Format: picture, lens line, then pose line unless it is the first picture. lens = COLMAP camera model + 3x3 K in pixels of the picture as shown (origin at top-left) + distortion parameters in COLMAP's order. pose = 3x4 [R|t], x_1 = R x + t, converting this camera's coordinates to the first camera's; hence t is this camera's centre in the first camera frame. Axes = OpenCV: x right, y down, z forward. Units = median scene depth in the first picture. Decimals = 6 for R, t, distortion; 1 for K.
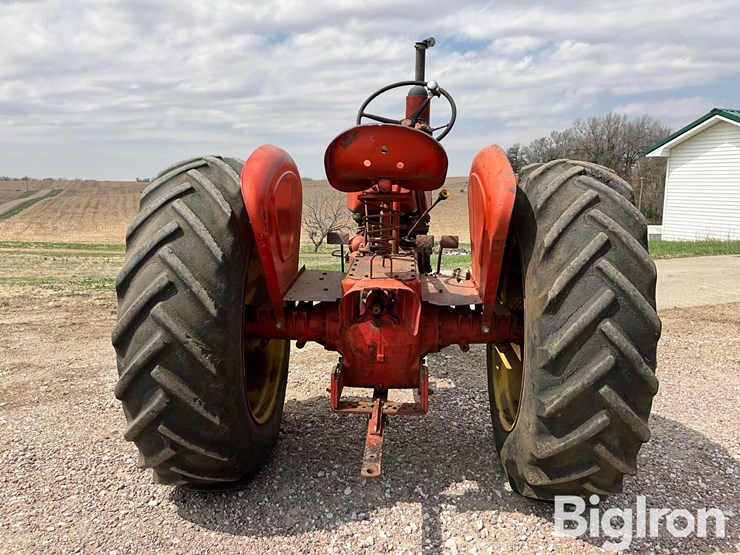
lens RADIAL K [[613.3, 0, 369.3], [0, 613.3, 274.0], [0, 0, 1]] dist [0.093084, -0.167052]
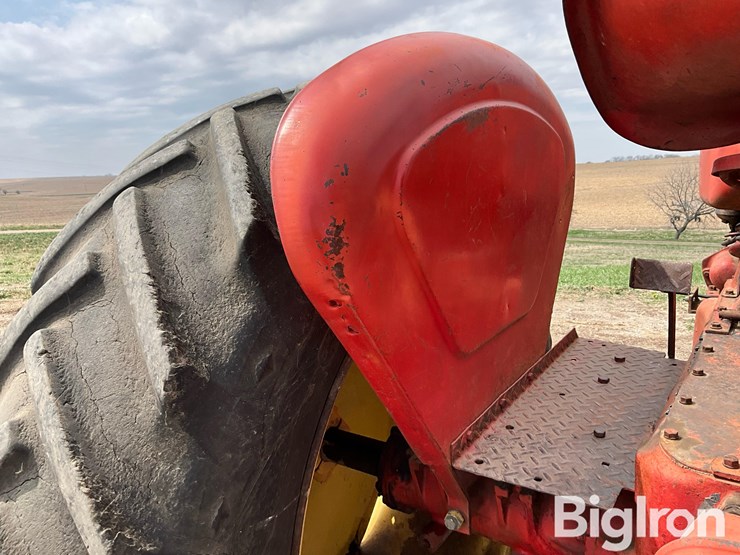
lens RADIAL K [[609.8, 0, 367.5], [0, 609.8, 275.9], [0, 0, 1]] dist [0.109066, -0.204158]
pose [[0.850952, 0.061734, -0.521603, -0.004781], [-0.045148, 0.997990, 0.044461, -0.089641], [0.523300, -0.014285, 0.852029, 0.741770]]
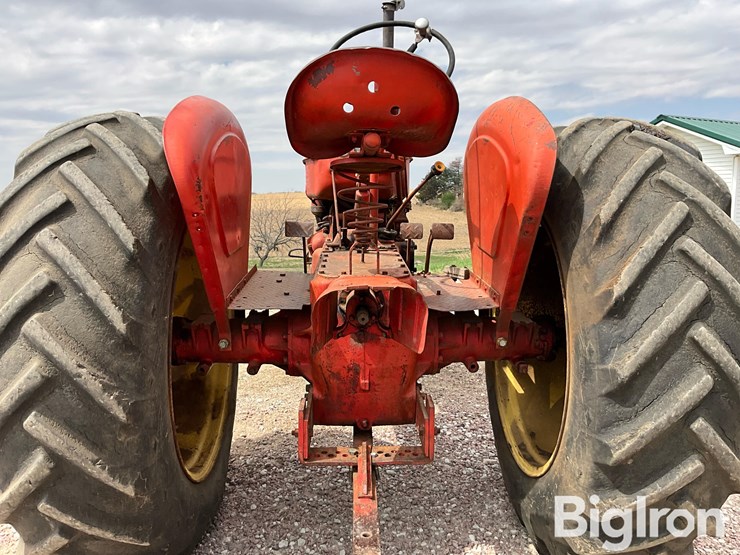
lens RADIAL K [[616.3, 0, 366.9], [0, 616.3, 272.9], [0, 0, 1]] dist [0.104993, -0.193202]
pose [[0.996434, -0.017717, 0.082499, -0.040930], [0.019708, 0.999532, -0.023382, 0.022168], [-0.082046, 0.024925, 0.996317, 0.284422]]
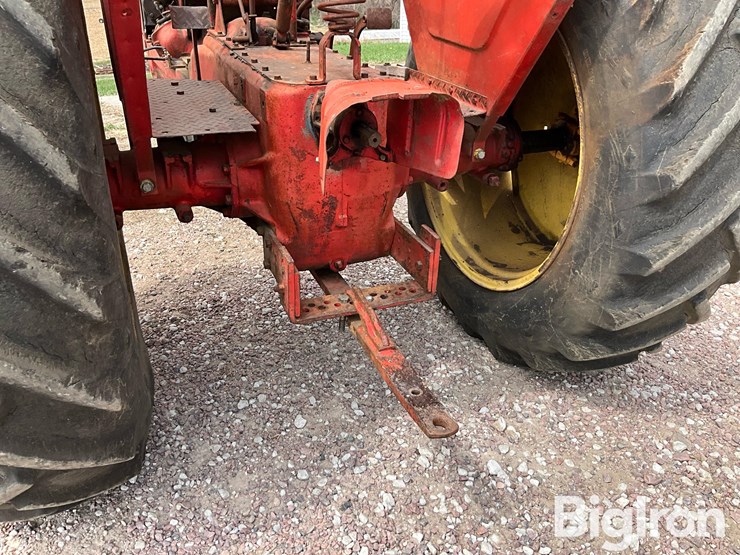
lens RADIAL K [[609.8, 0, 367.5], [0, 609.8, 275.9], [0, 0, 1]] dist [0.109066, -0.204158]
pose [[0.902265, -0.182666, 0.390577, -0.224076], [0.062692, 0.951781, 0.300305, 0.010155], [-0.426600, -0.246469, 0.870210, 0.493509]]
